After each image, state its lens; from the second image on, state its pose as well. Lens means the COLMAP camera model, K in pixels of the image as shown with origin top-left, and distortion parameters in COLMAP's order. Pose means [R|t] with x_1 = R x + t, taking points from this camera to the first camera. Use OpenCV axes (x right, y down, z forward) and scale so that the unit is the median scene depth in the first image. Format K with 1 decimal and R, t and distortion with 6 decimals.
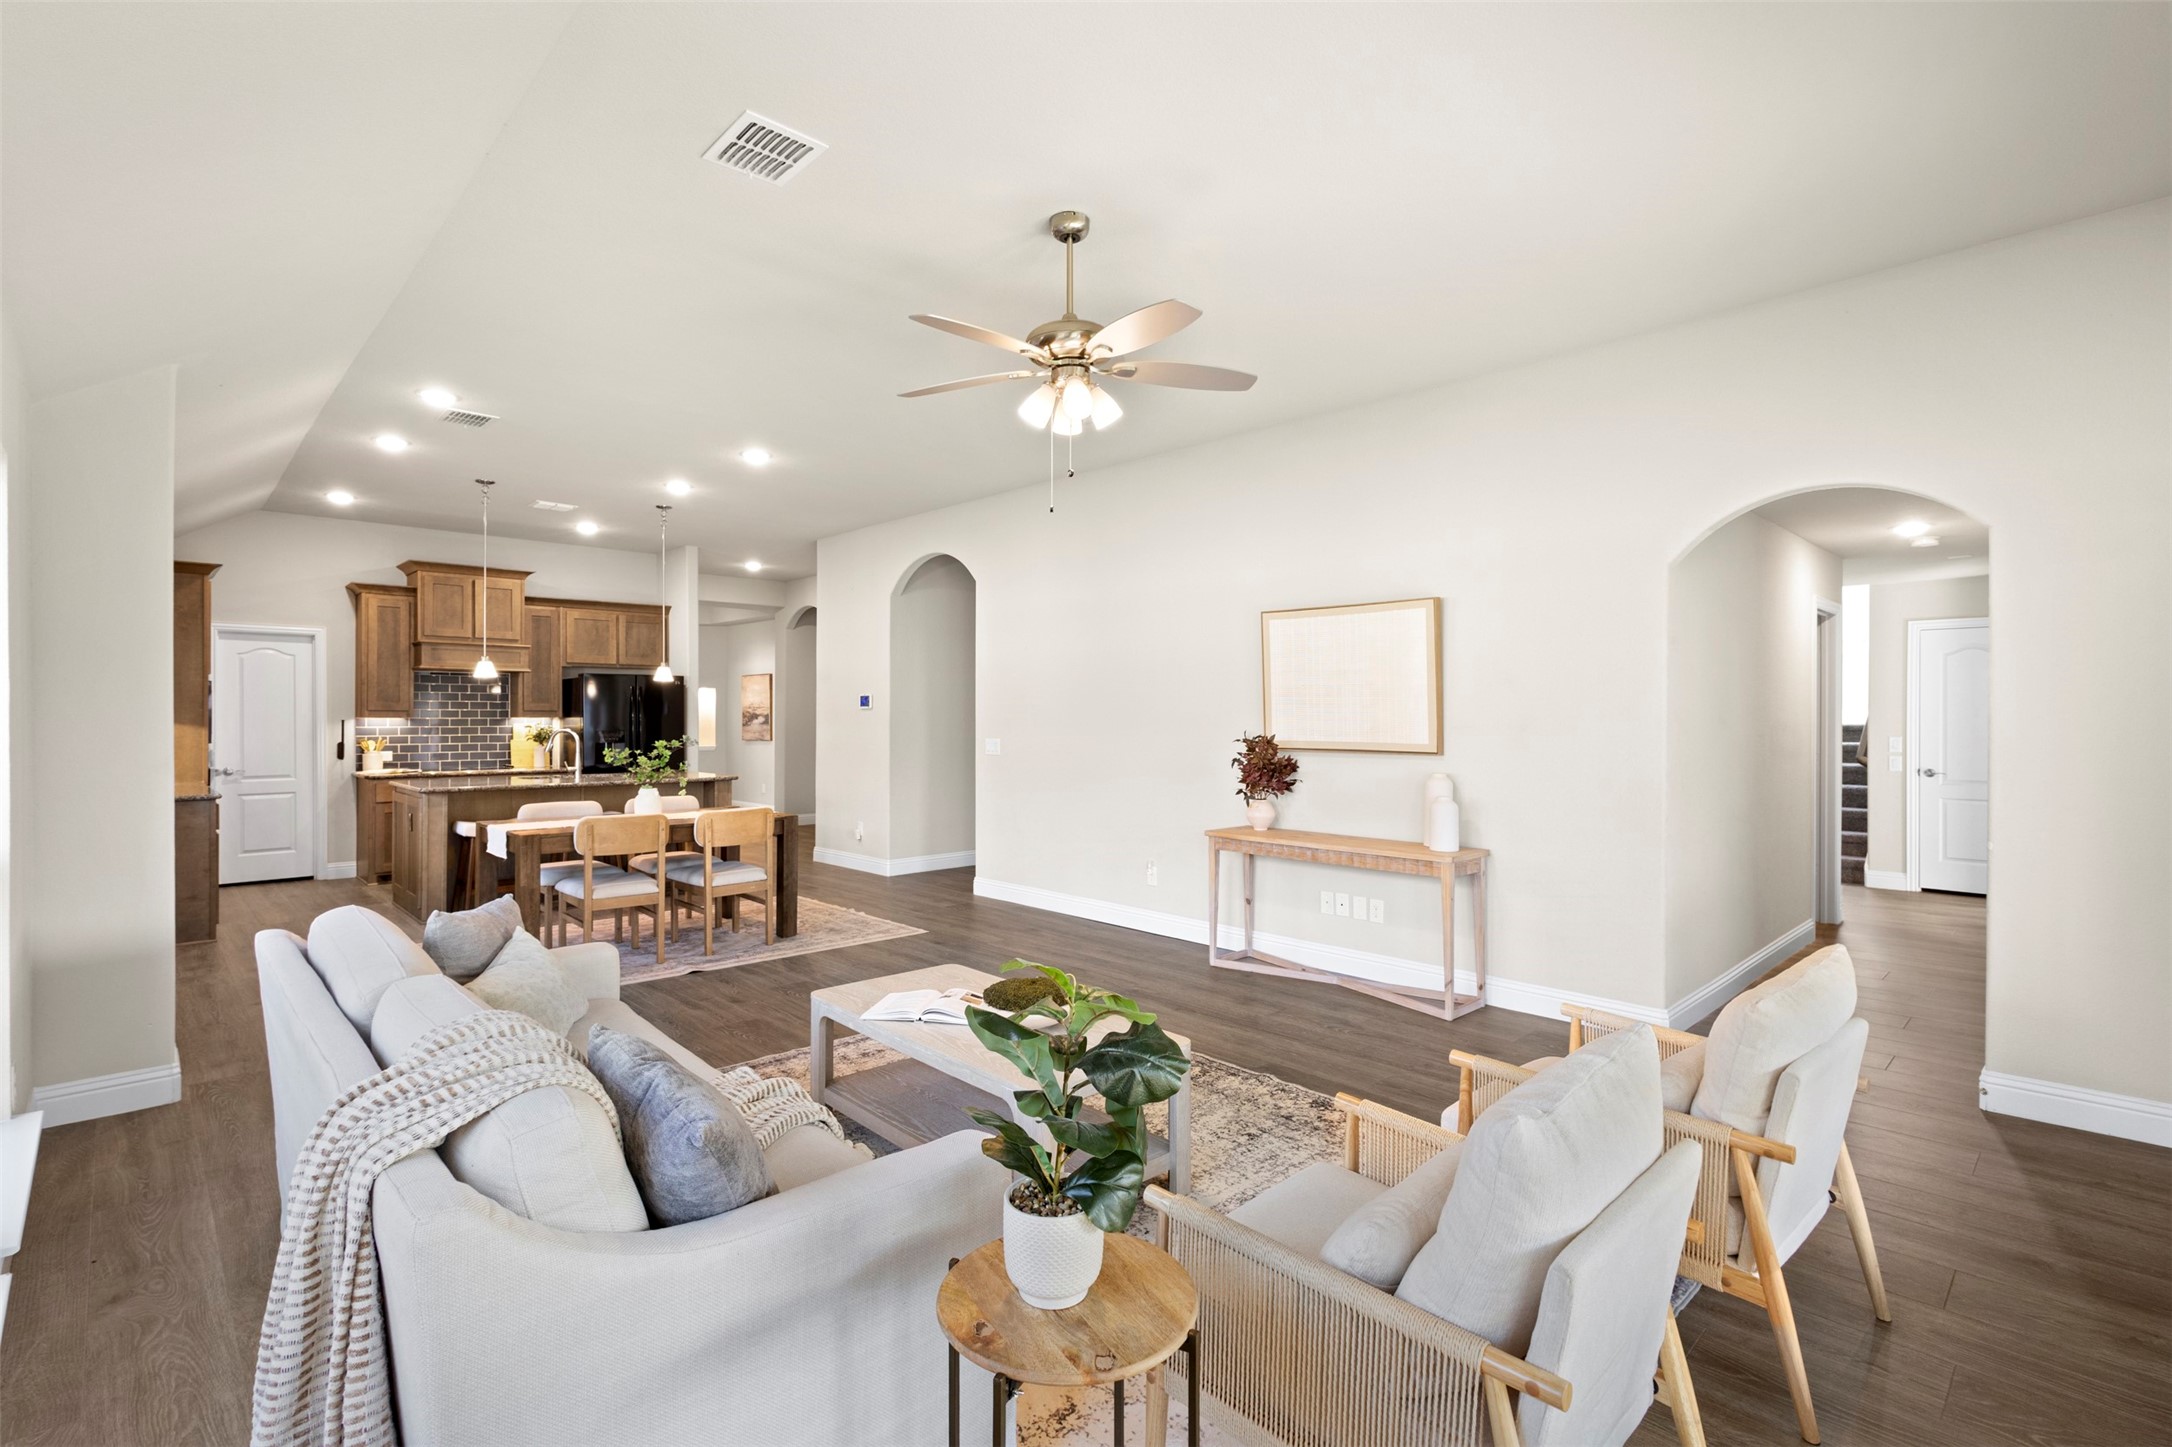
lens RADIAL K [[996.1, 0, 1080.5], [0, 996.1, 716.0], [0, 0, 1]] dist [0.011382, -0.004145]
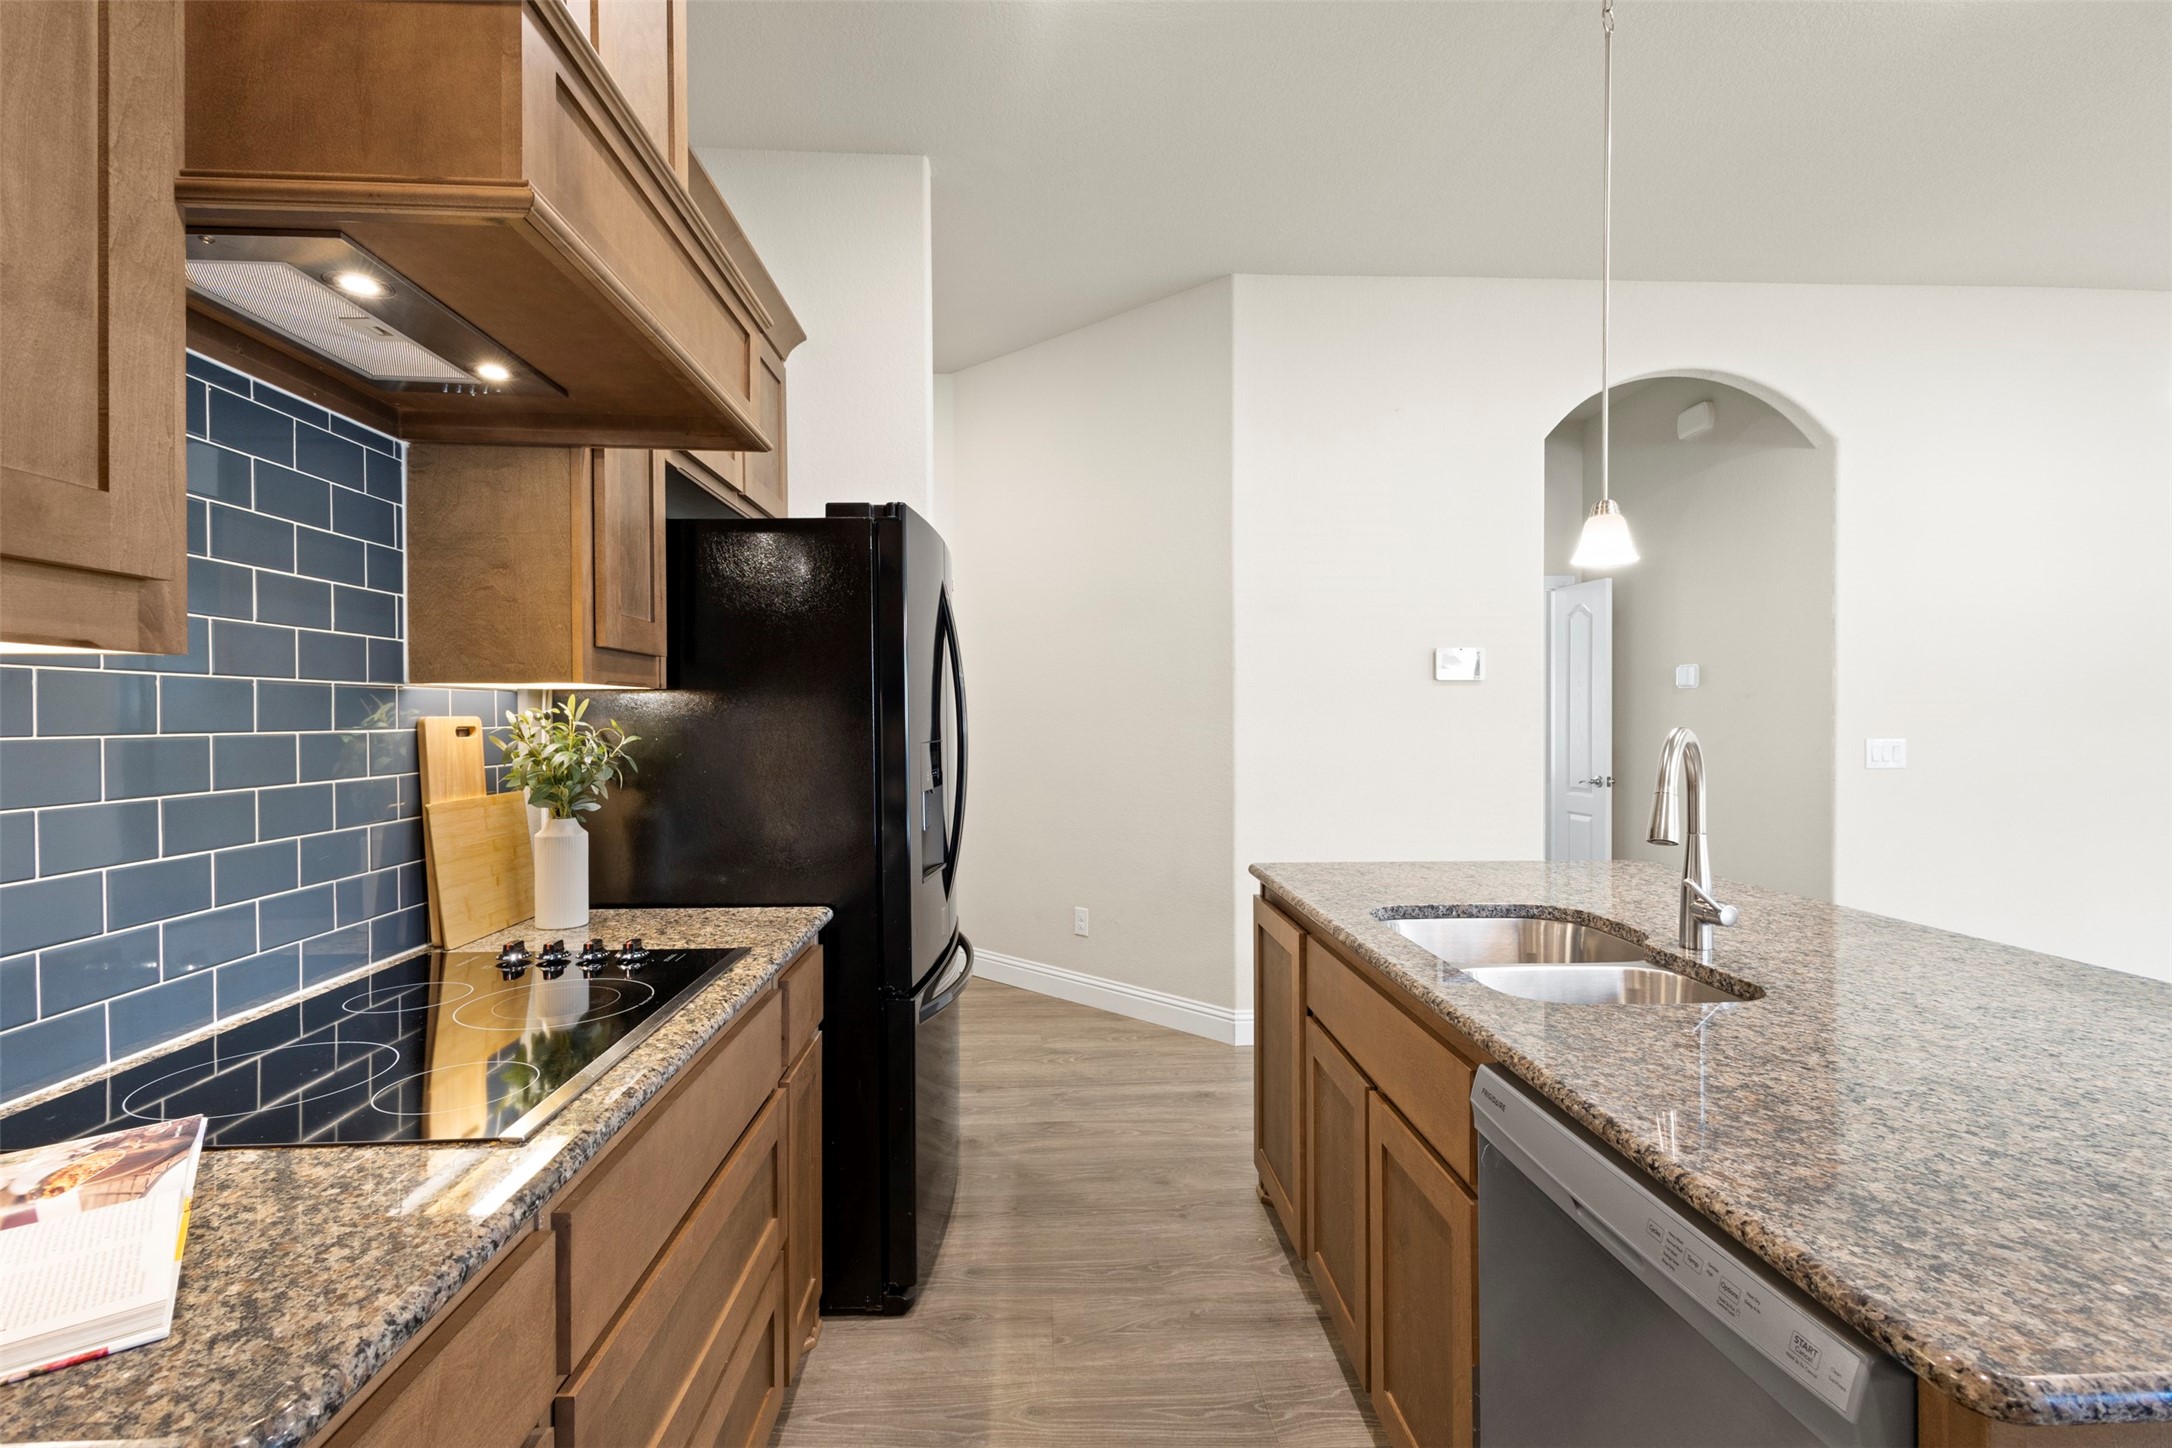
lens RADIAL K [[996.1, 0, 1082.9], [0, 996.1, 724.9], [0, 0, 1]] dist [0.011382, -0.004145]
pose [[0.653282, -0.008135, 0.757071, -0.695593], [0.000423, 0.999946, 0.010380, 0.008220], [-0.757115, -0.006461, 0.653250, 0.868490]]
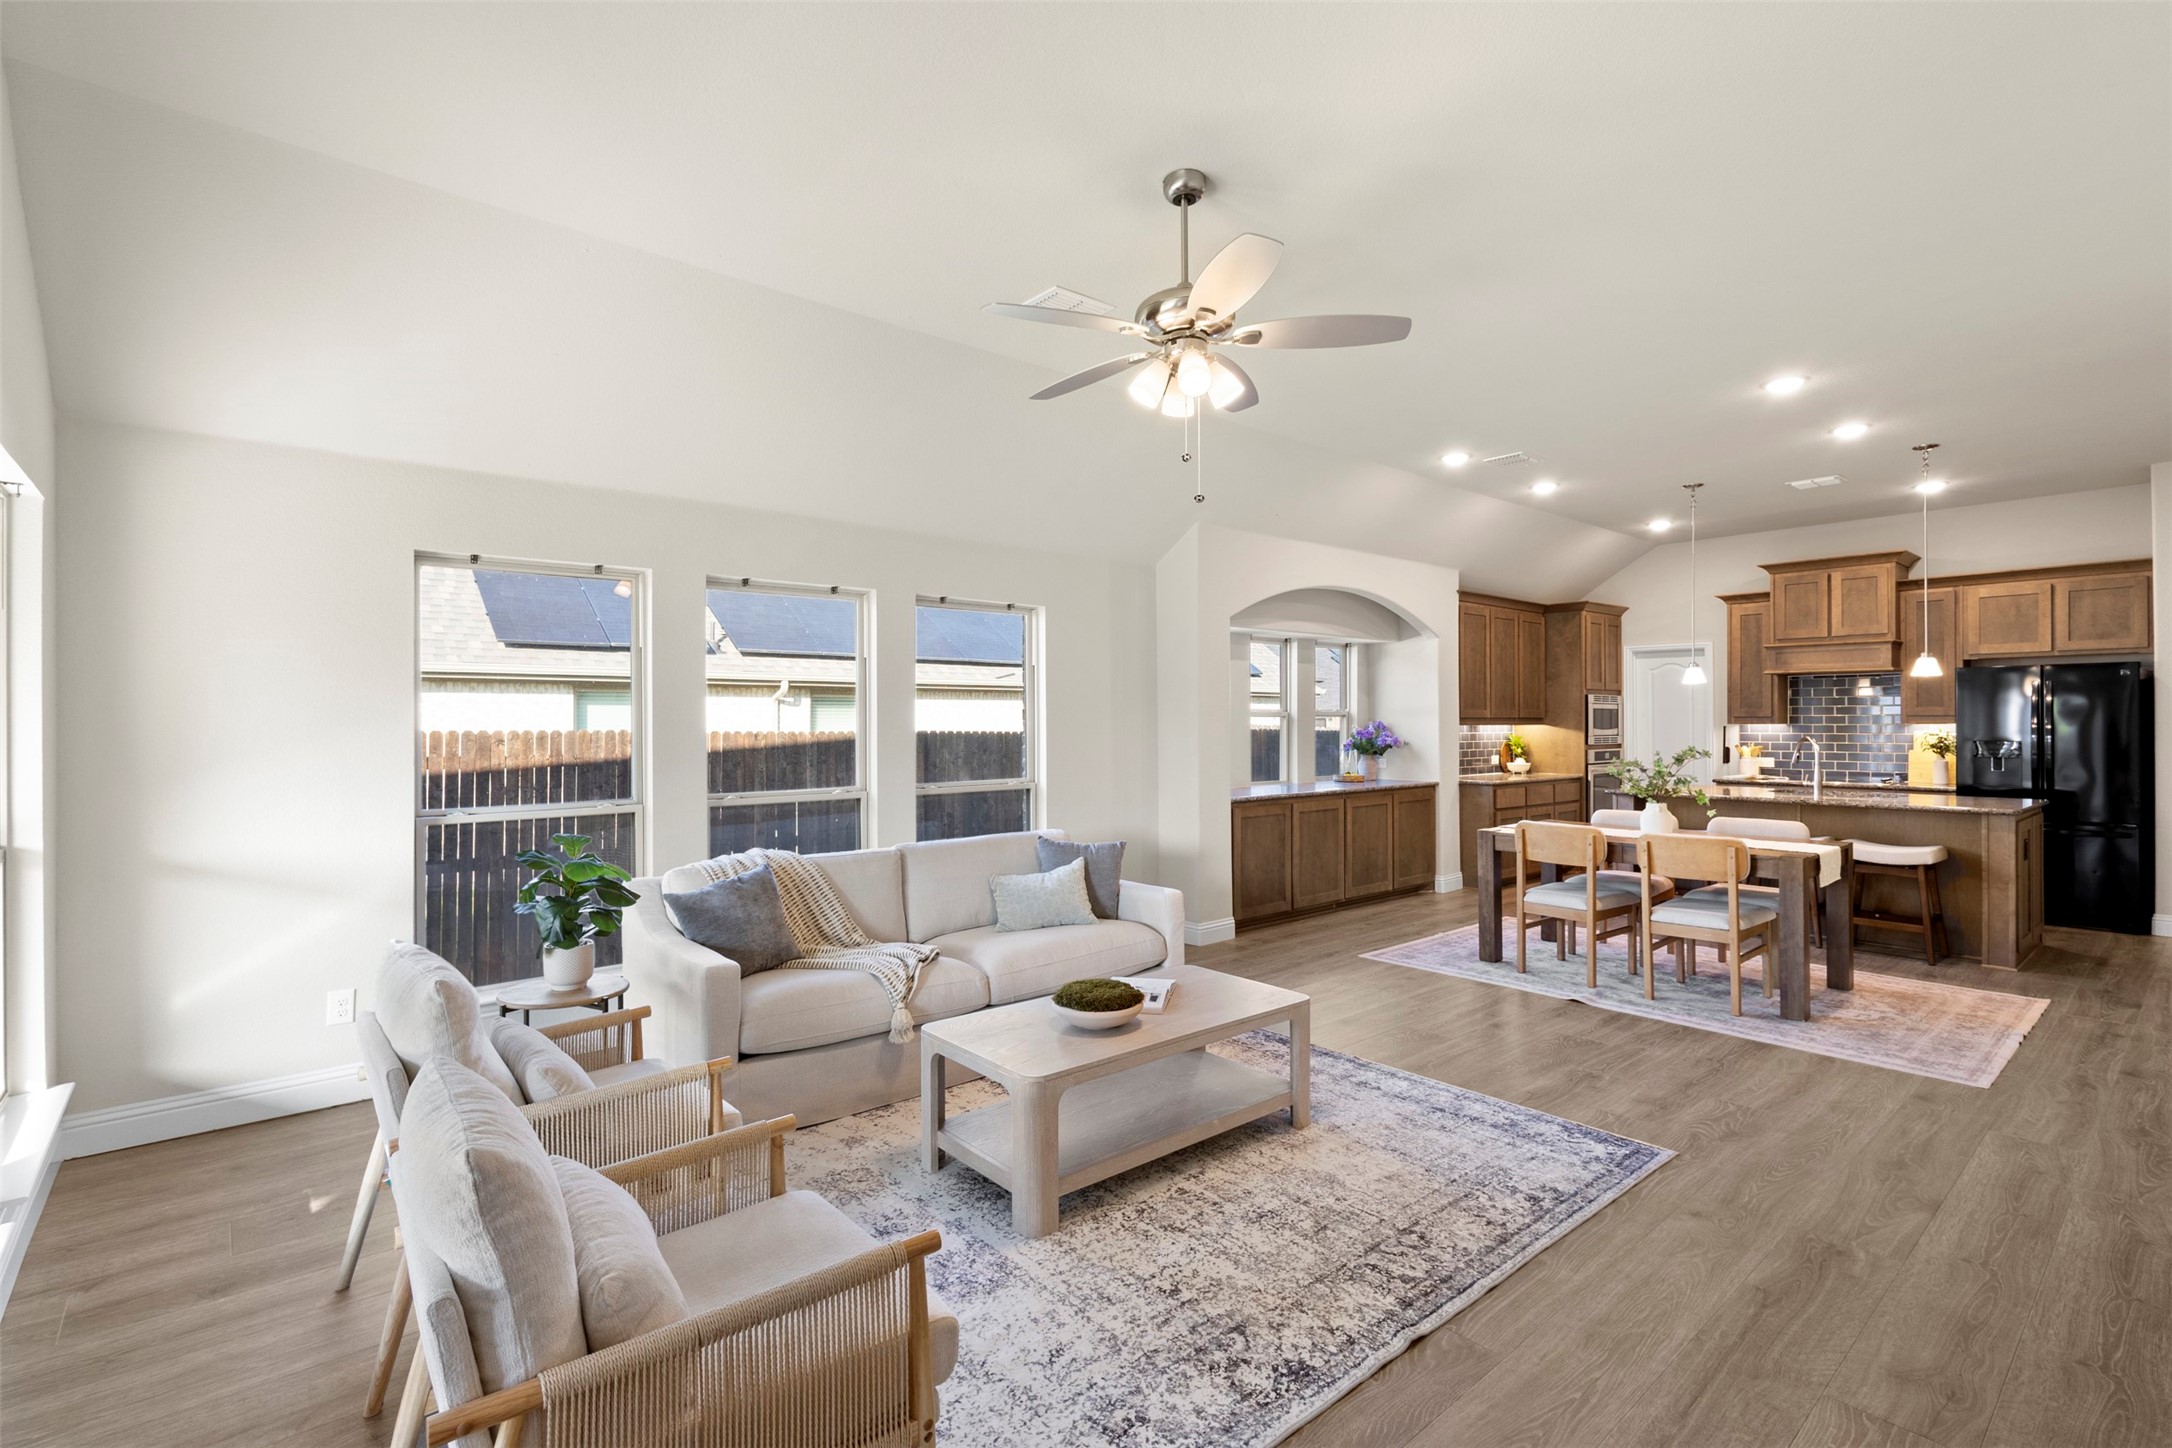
lens RADIAL K [[996.1, 0, 1081.3], [0, 996.1, 717.8], [0, 0, 1]] dist [0.011382, -0.004145]
pose [[-0.052533, -0.005016, -0.998607, 0.354023], [0.002090, 0.999985, -0.005133, -0.000721], [0.998617, -0.002356, -0.052522, 0.375095]]
